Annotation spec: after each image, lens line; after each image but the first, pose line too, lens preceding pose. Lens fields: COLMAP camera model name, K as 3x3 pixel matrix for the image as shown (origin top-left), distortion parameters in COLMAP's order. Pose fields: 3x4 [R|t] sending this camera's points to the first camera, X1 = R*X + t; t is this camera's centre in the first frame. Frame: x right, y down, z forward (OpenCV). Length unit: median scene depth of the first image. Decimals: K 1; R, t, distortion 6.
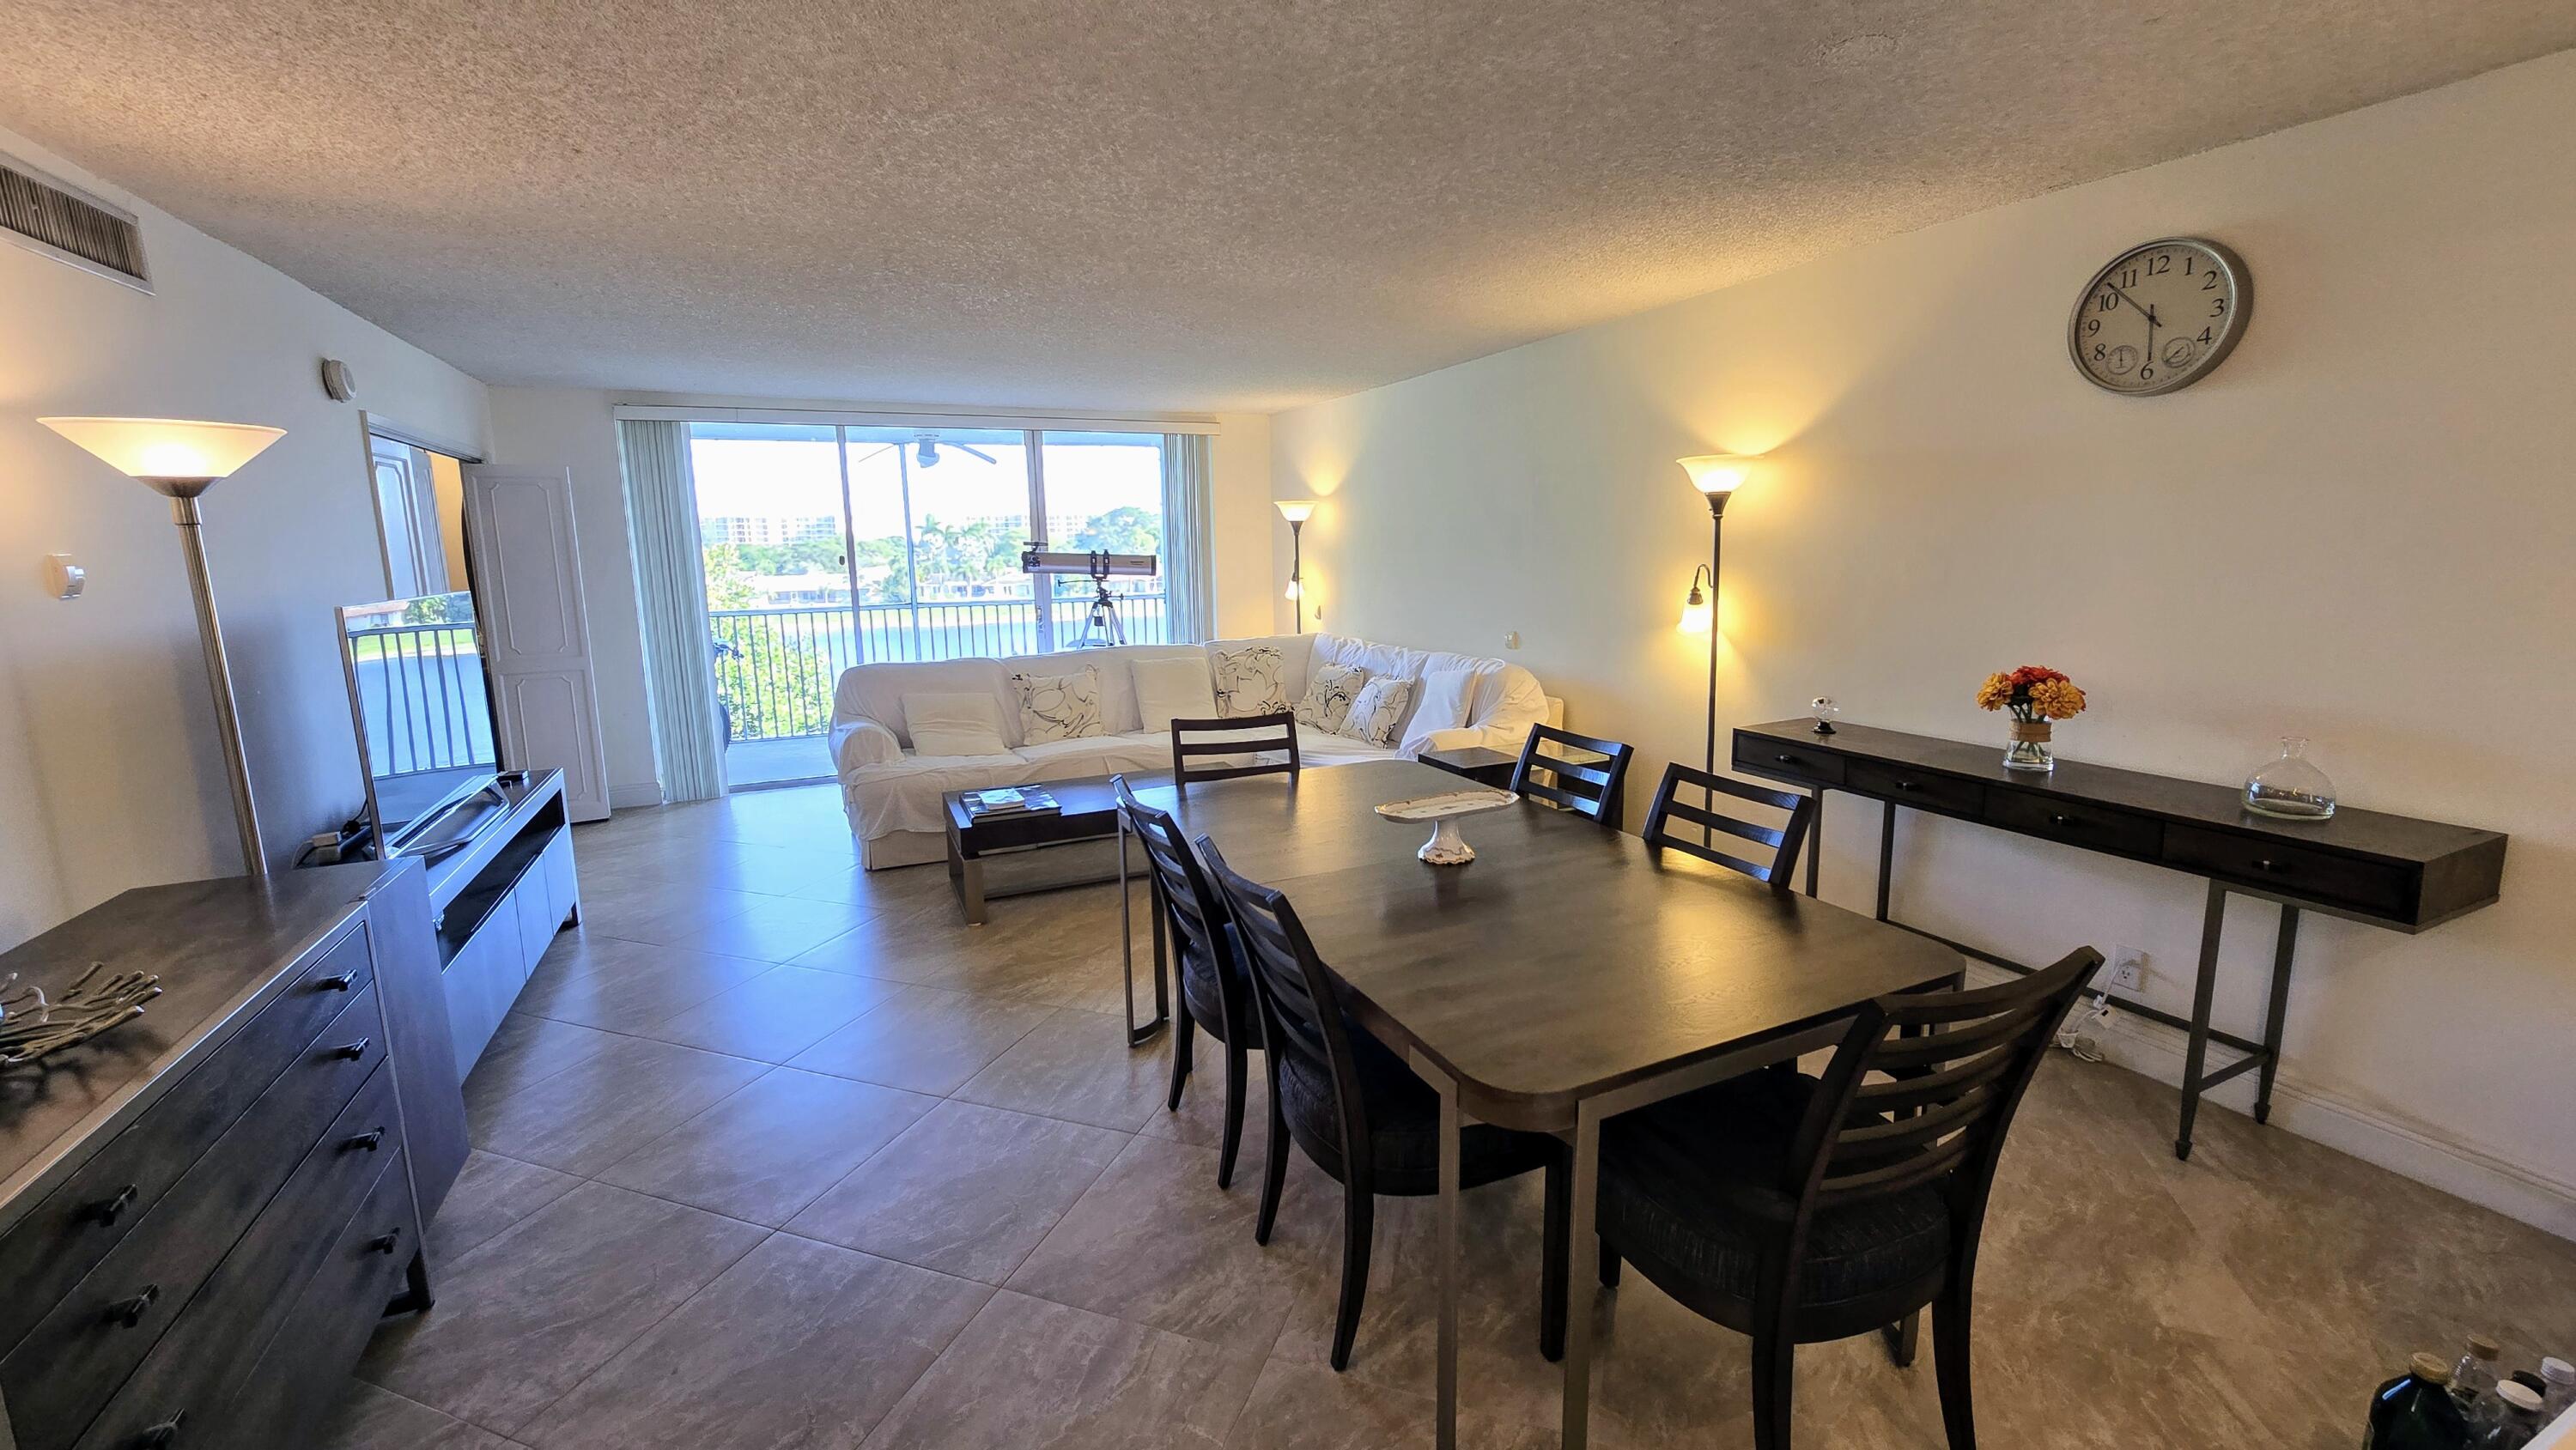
lens RADIAL K [[1054.6, 0, 1292.6], [0, 1054.6, 713.4], [0, 0, 1]] dist [-0.000480, 0.000074]
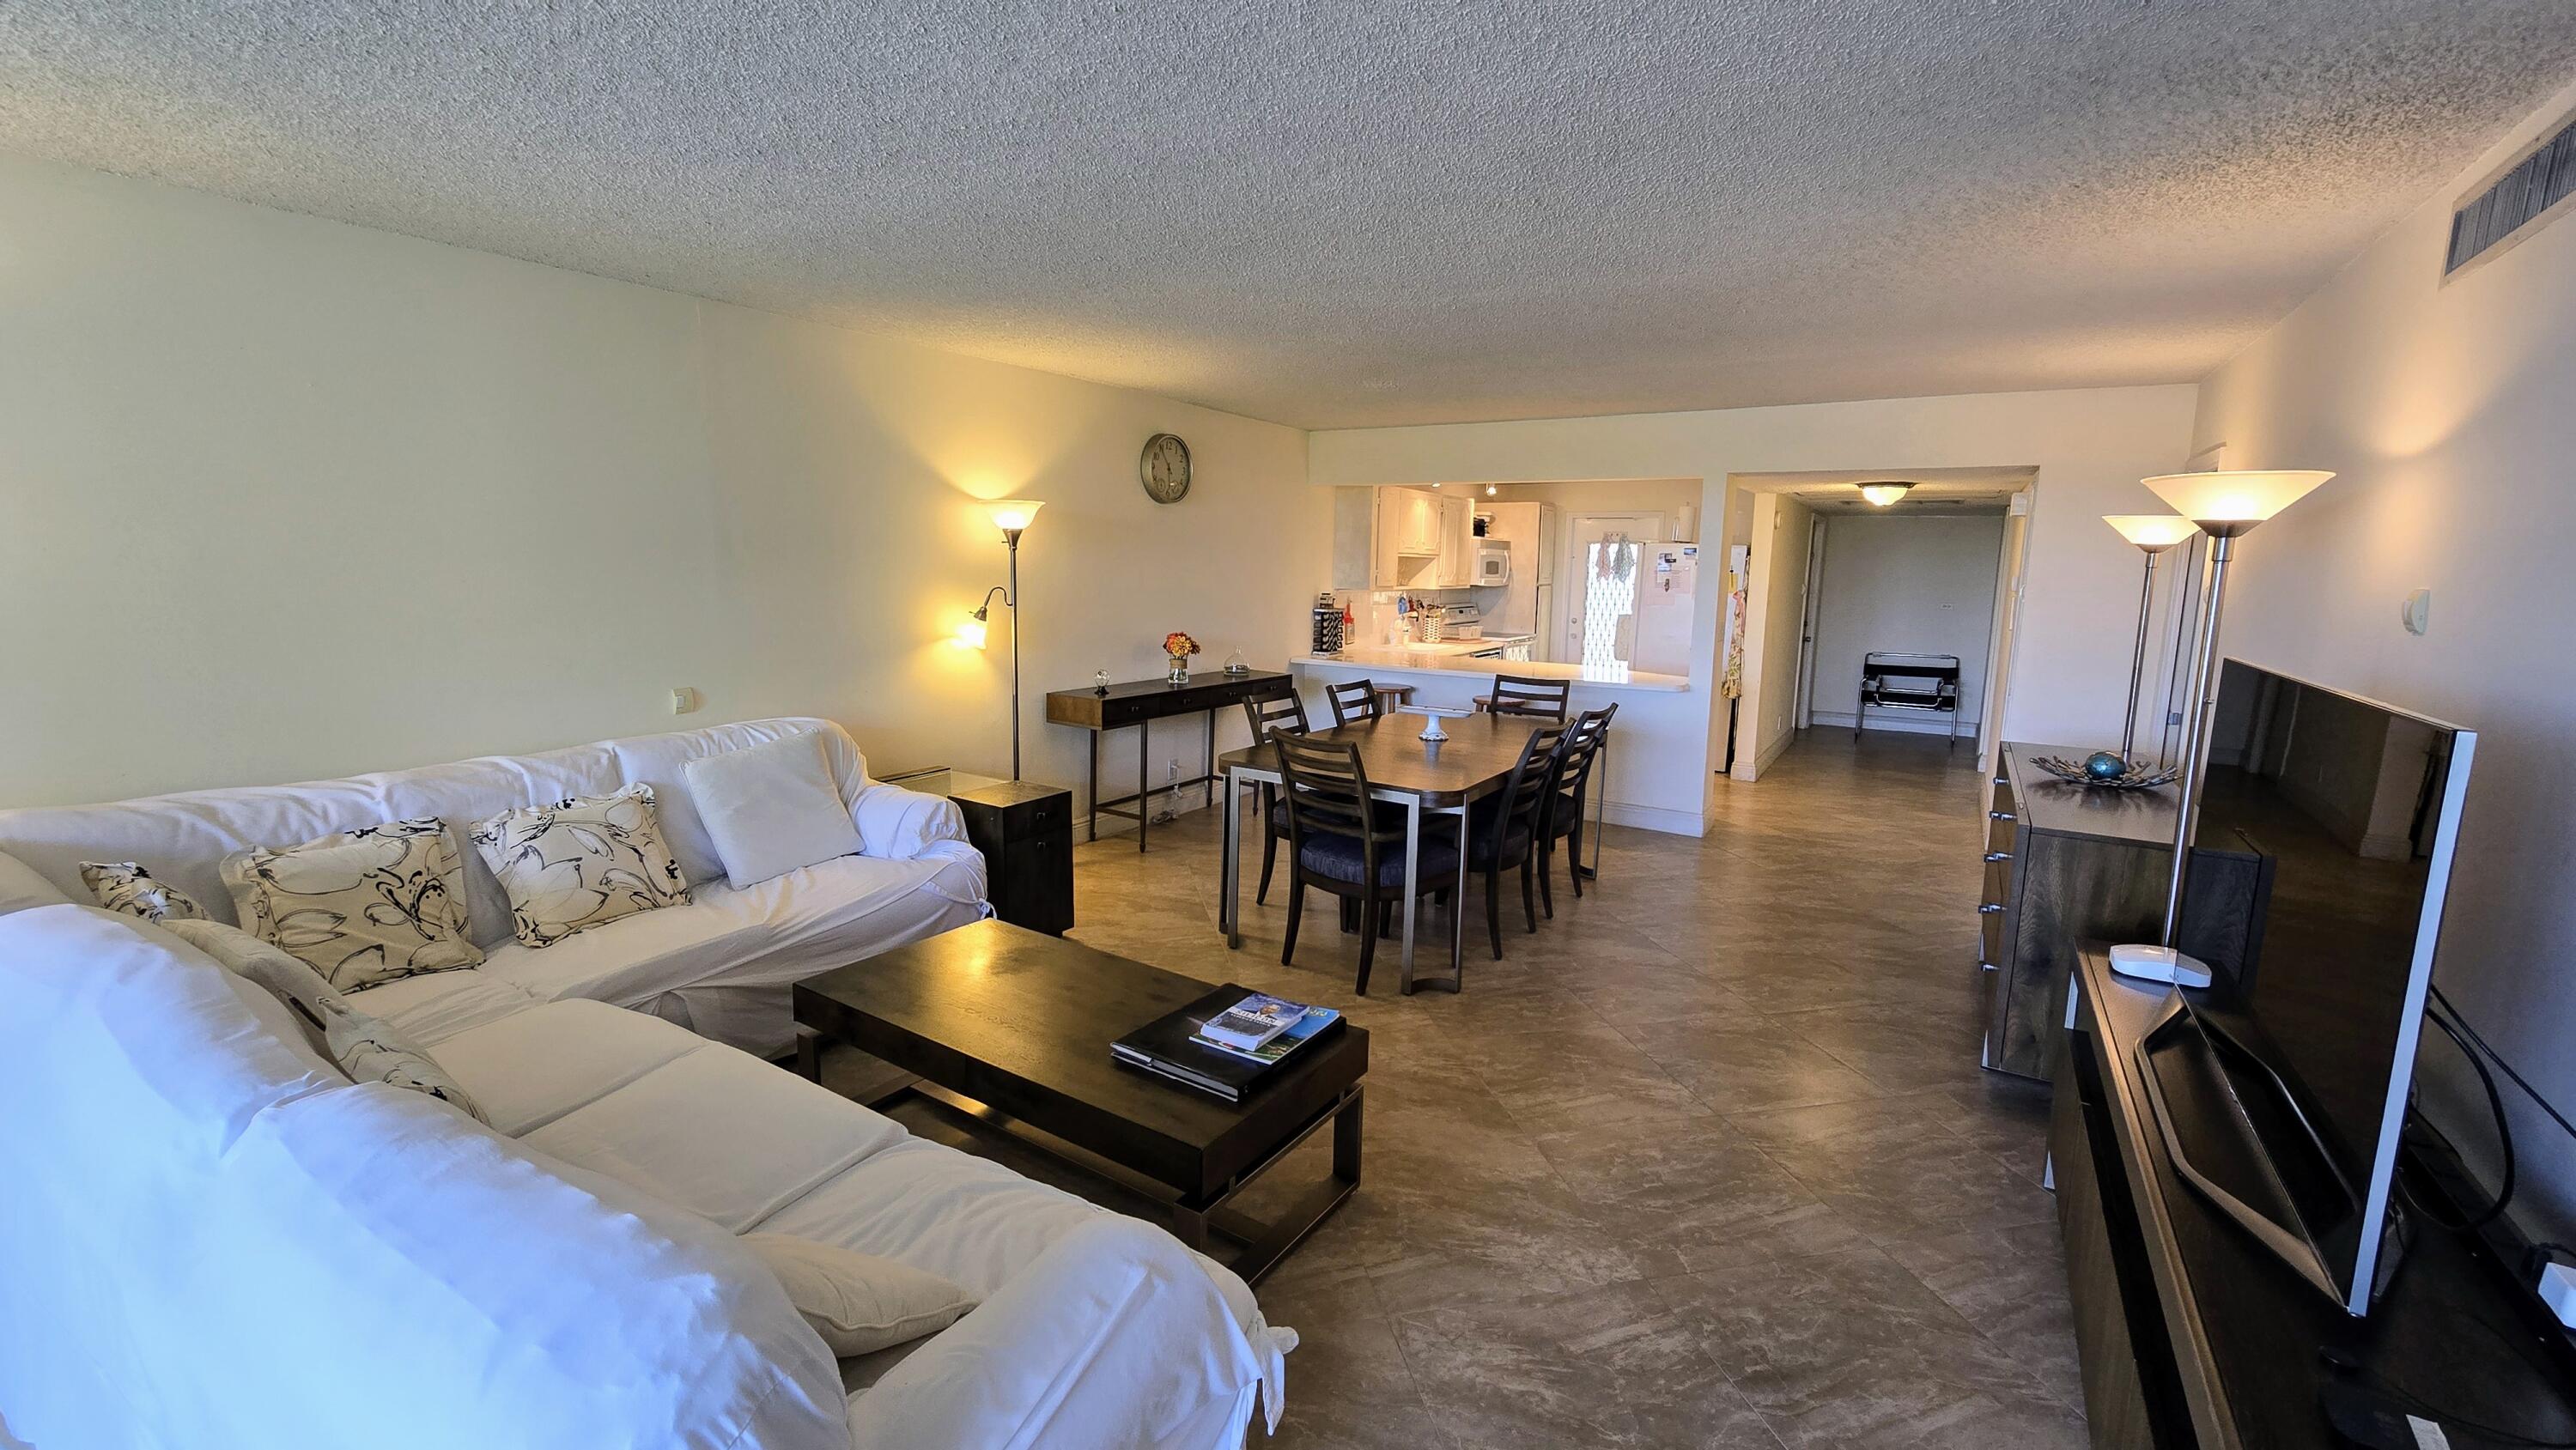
lens RADIAL K [[1053.0, 0, 1284.9], [0, 1053.0, 712.7], [0, 0, 1]] dist [0.000360, 0.000048]
pose [[-0.529472, -0.115038, 0.840491, -0.713604], [0.127184, 0.968800, 0.212721, -0.188786], [-0.838739, 0.219527, -0.498322, 1.184171]]
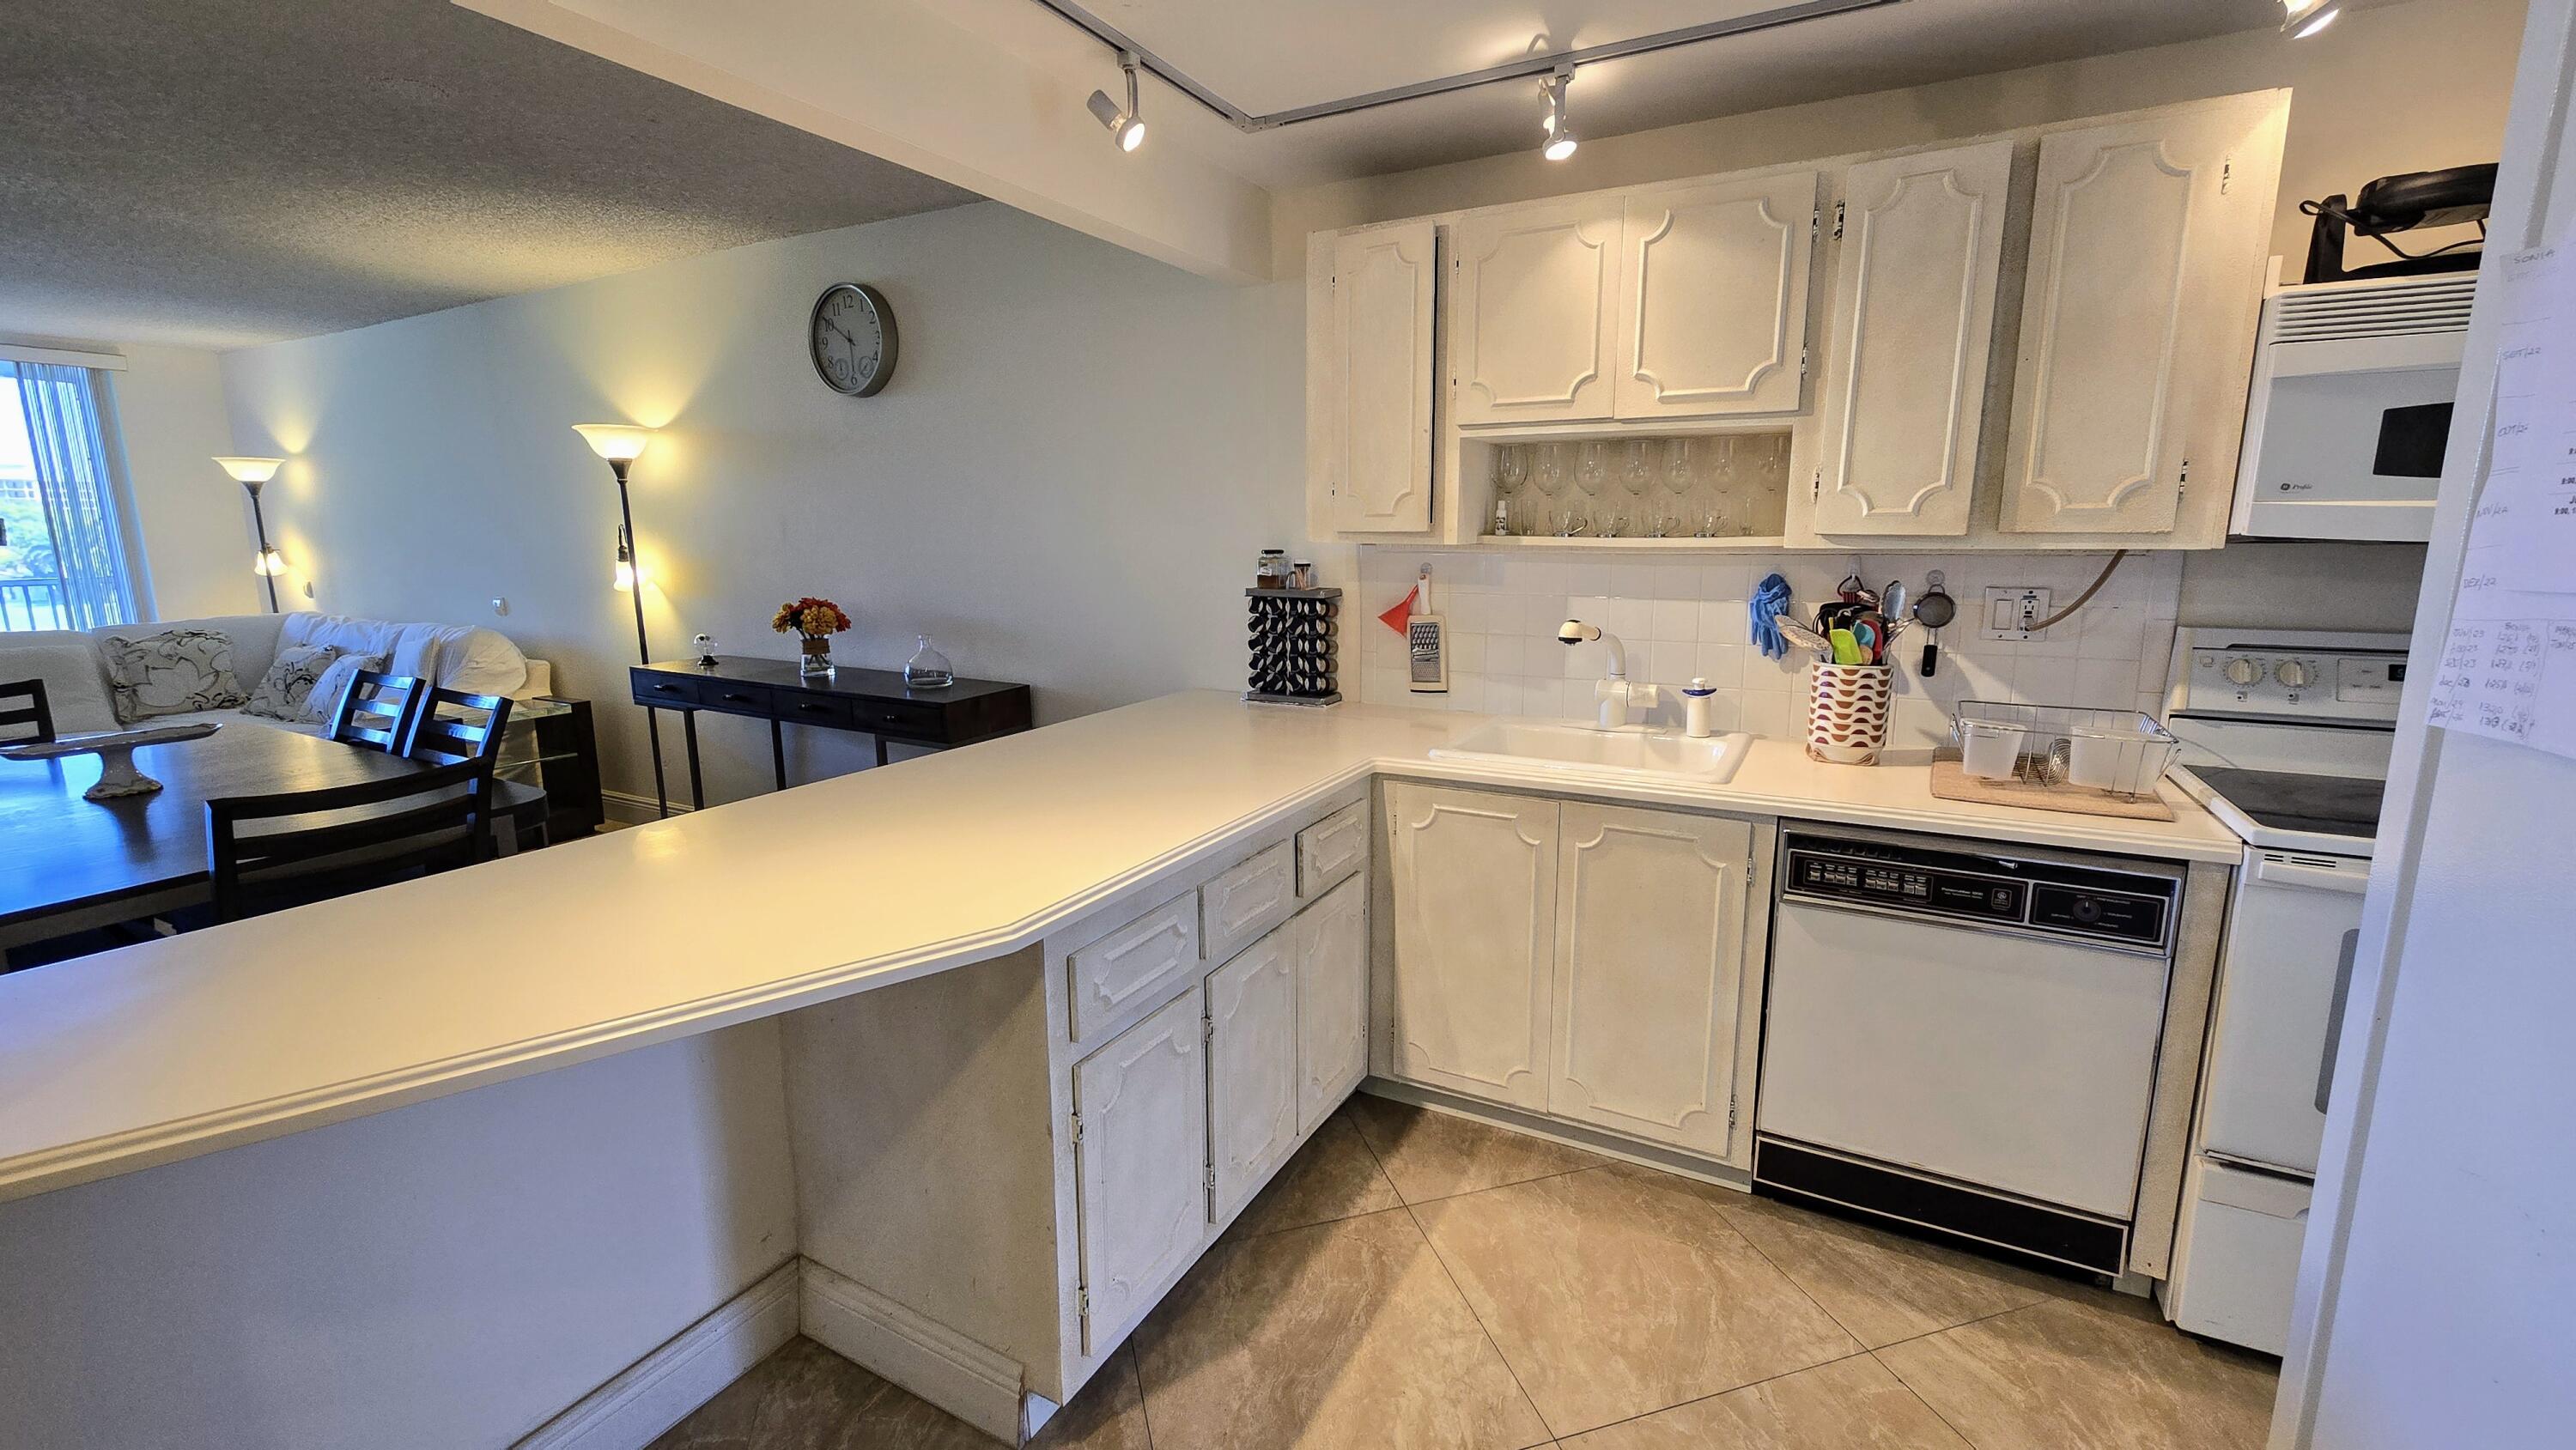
lens RADIAL K [[1054.6, 0, 1292.6], [0, 1054.6, 713.4], [0, 0, 1]] dist [-0.000480, 0.000074]
pose [[0.808176, -0.086861, 0.582500, 0.259609], [0.082388, 0.996013, 0.034217, 0.066070], [-0.583149, 0.020338, 0.812110, -0.265169]]
